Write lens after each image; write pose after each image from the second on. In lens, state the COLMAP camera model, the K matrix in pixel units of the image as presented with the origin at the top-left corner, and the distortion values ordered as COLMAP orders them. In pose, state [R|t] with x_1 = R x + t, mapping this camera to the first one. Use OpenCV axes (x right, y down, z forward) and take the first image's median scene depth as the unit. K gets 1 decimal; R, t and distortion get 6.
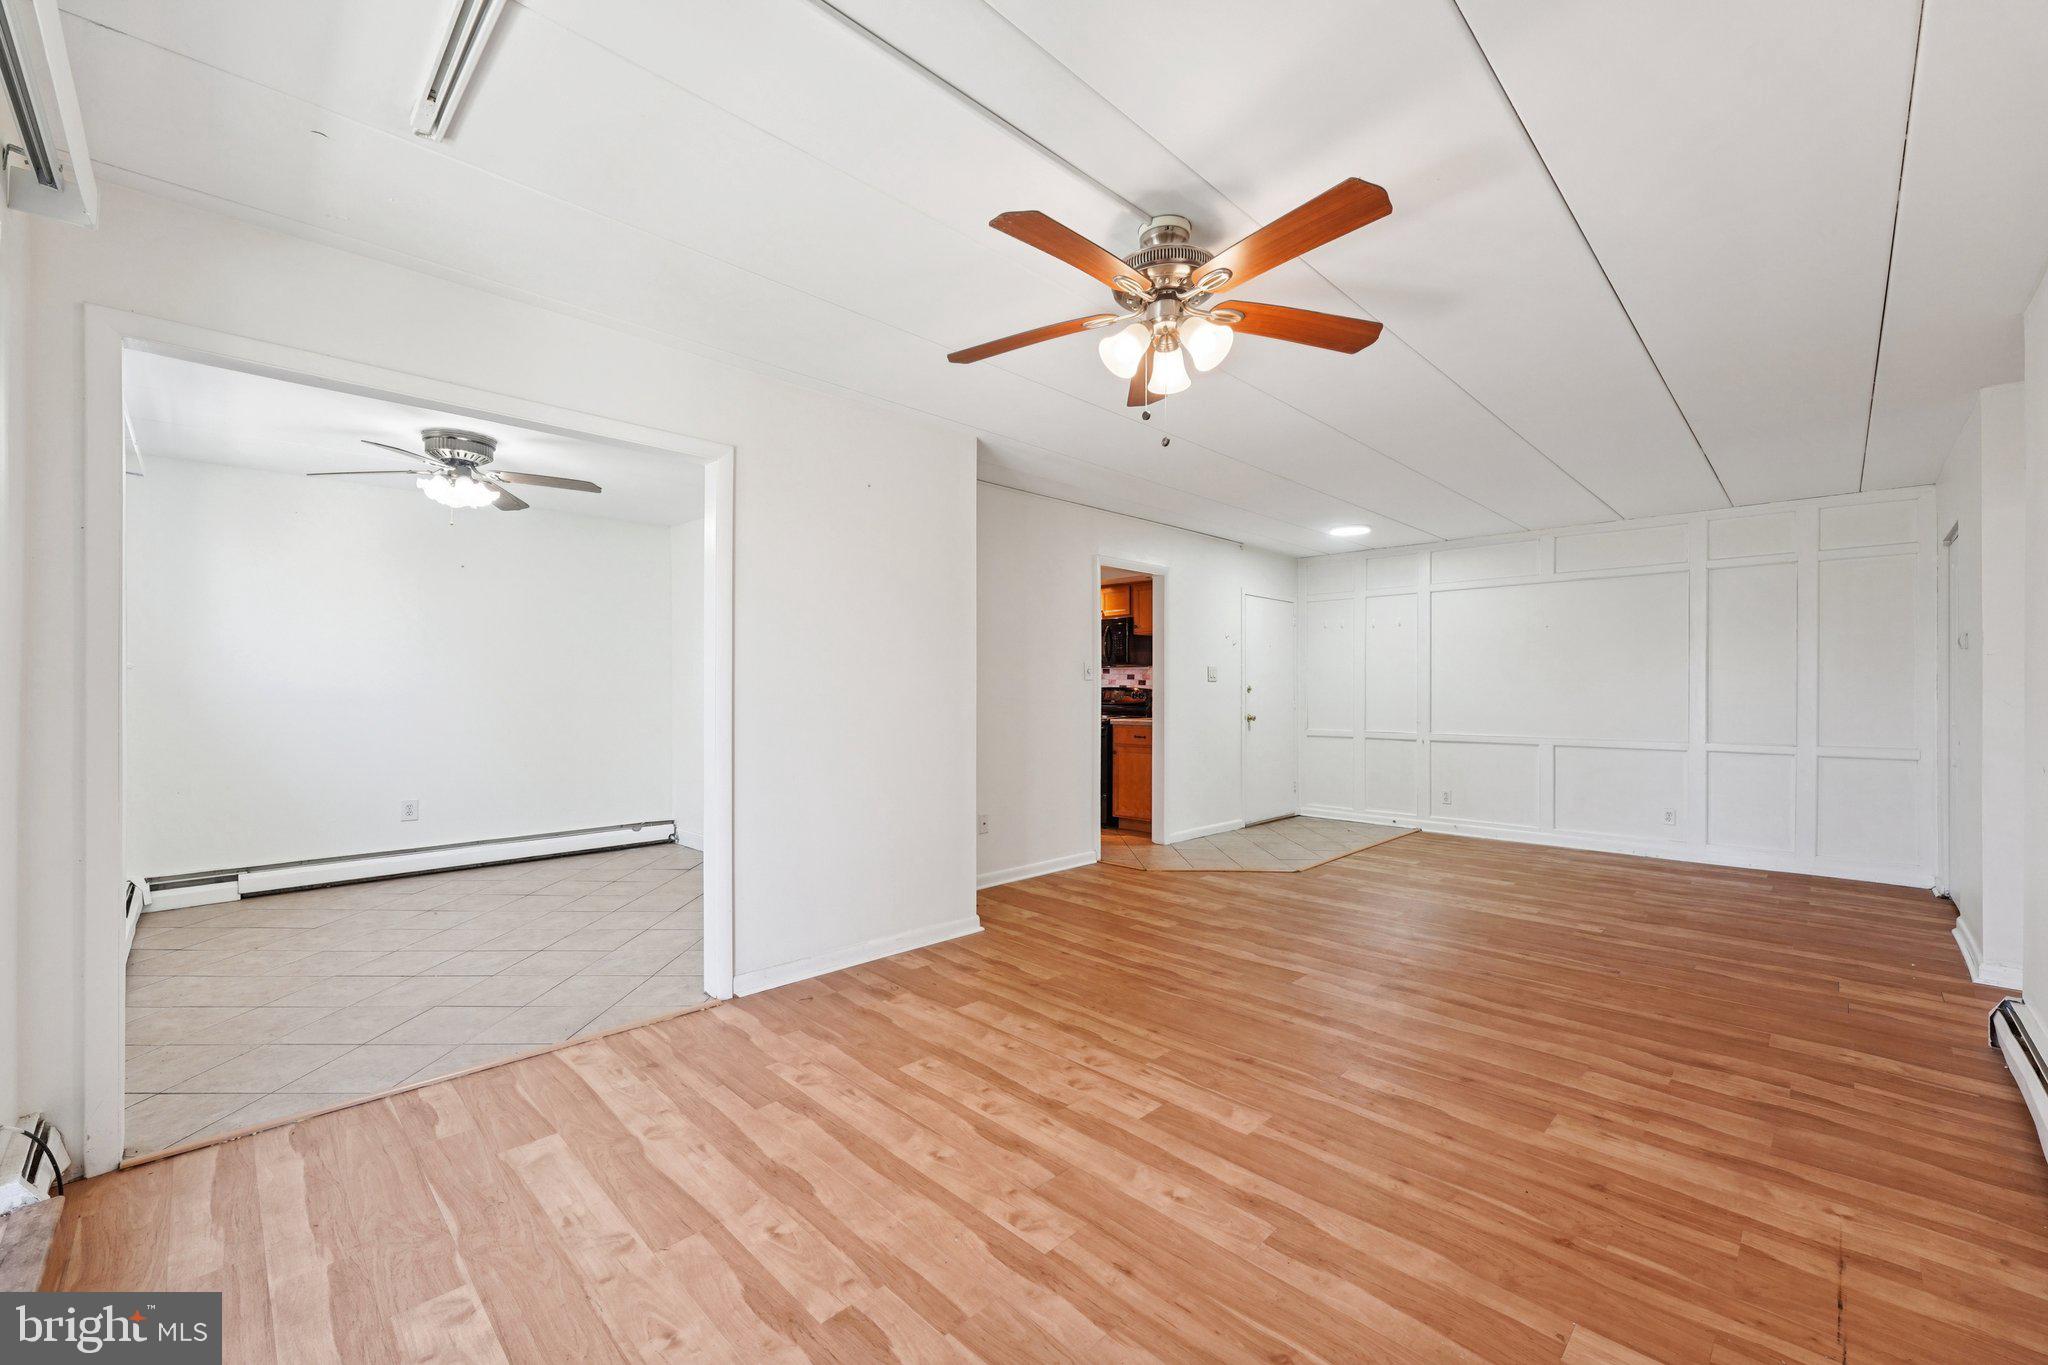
lens RADIAL K [[826.3, 0, 1029.0], [0, 826.3, 680.8], [0, 0, 1]] dist [-0.003380, 0.000475]
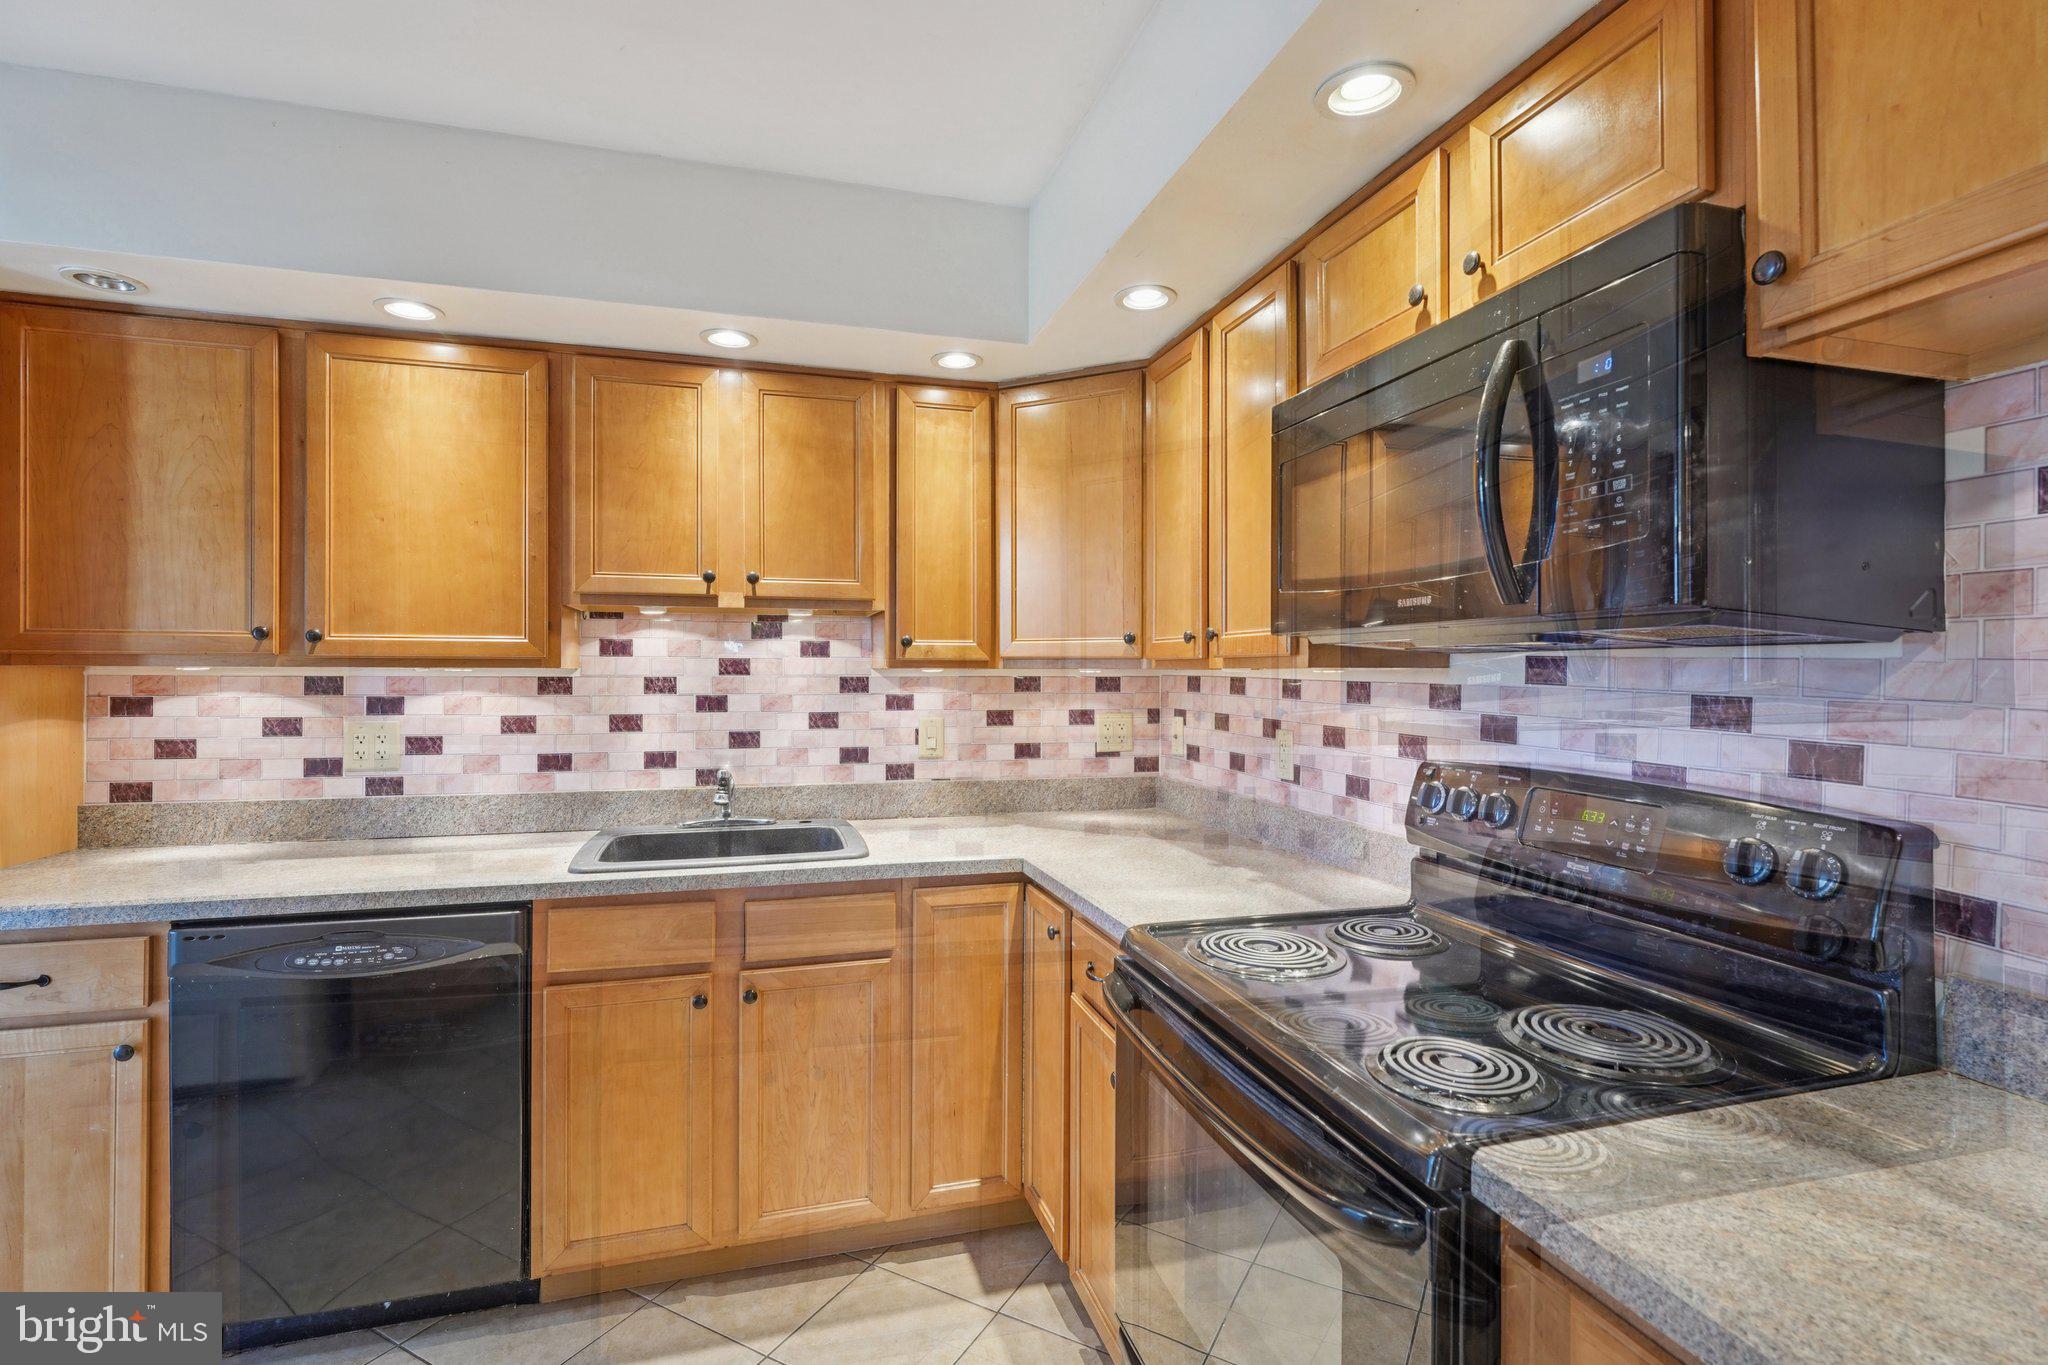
lens RADIAL K [[950.6, 0, 1040.1], [0, 950.6, 669.9], [0, 0, 1]] dist [-0.002691, 0.000114]
pose [[0.877872, 0.000183, -0.478896, 0.277815], [0.002451, 0.999985, 0.004875, -0.039356], [0.478889, -0.005454, 0.877858, 2.256109]]
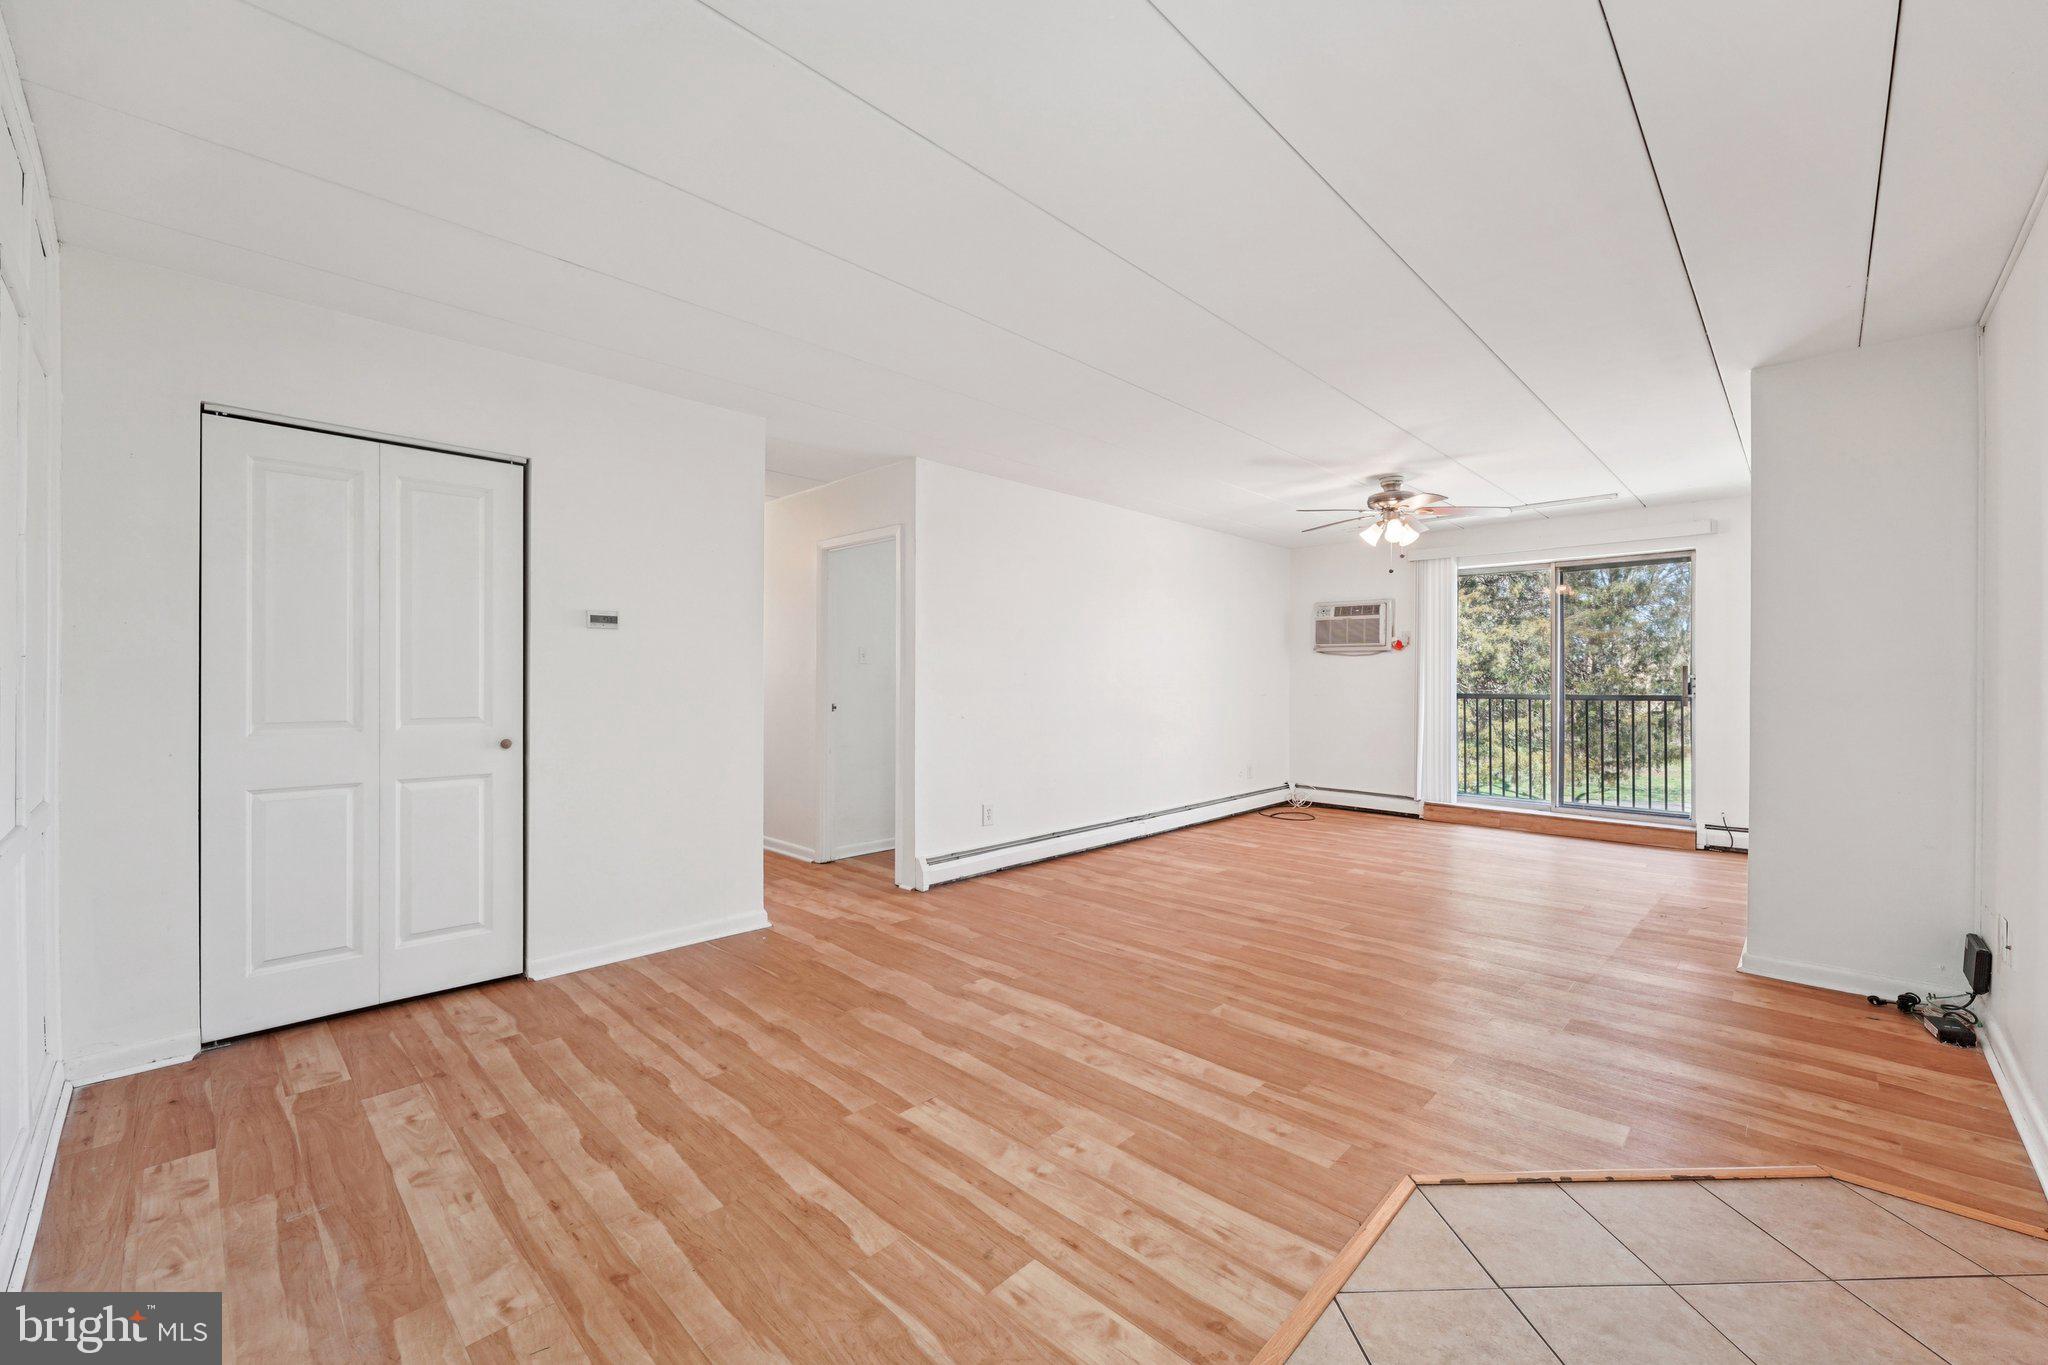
lens RADIAL K [[826.3, 0, 1028.0], [0, 826.3, 670.1], [0, 0, 1]] dist [-0.003380, 0.000475]
pose [[-0.999945, -0.003688, -0.009794, 1.005006], [-0.003479, 0.999767, -0.021326, 0.032139], [0.009871, -0.021290, -0.999725, 2.766130]]
